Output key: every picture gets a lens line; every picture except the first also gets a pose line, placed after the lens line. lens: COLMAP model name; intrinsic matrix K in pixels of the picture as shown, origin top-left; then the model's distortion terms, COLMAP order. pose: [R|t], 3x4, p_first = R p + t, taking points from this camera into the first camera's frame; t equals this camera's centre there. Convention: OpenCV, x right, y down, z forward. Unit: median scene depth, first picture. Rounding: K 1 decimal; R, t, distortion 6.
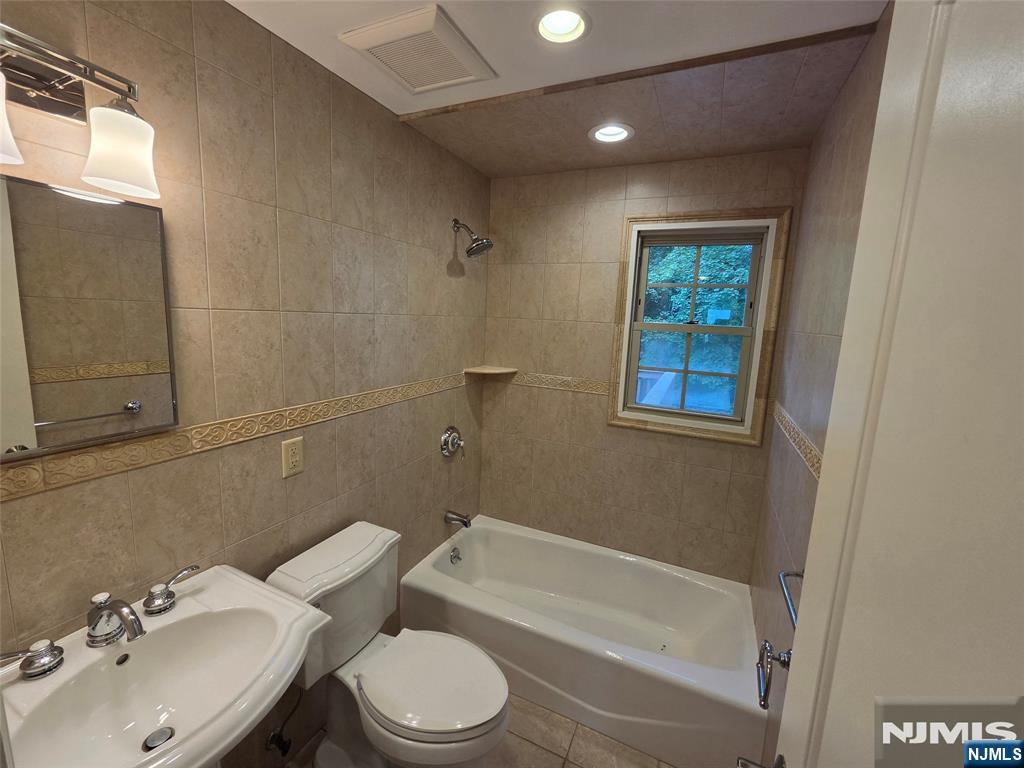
lens RADIAL K [[420.2, 0, 512.1], [0, 420.2, 378.5], [0, 0, 1]] dist [-0.000891, 0.000125]
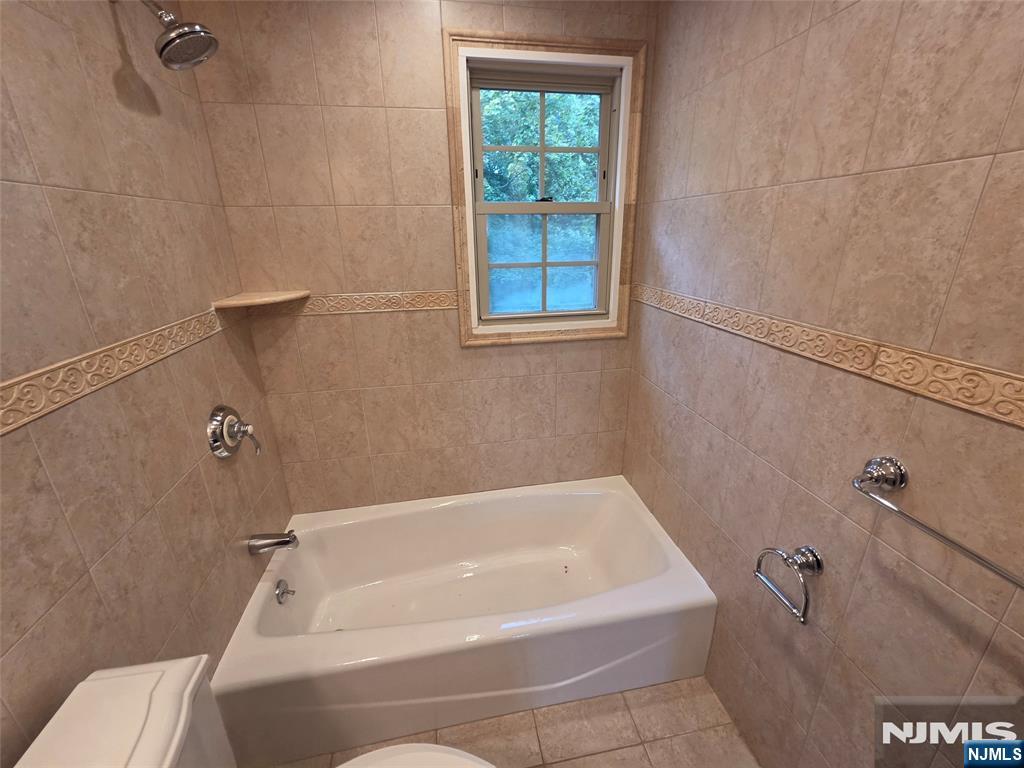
lens RADIAL K [[420.2, 0, 512.1], [0, 420.2, 378.5], [0, 0, 1]] dist [-0.000891, 0.000125]
pose [[0.812847, -0.242885, 0.529420, -0.119792], [0.135204, 0.962764, 0.234107, -0.002390], [-0.566568, -0.118713, 0.815419, 0.332834]]
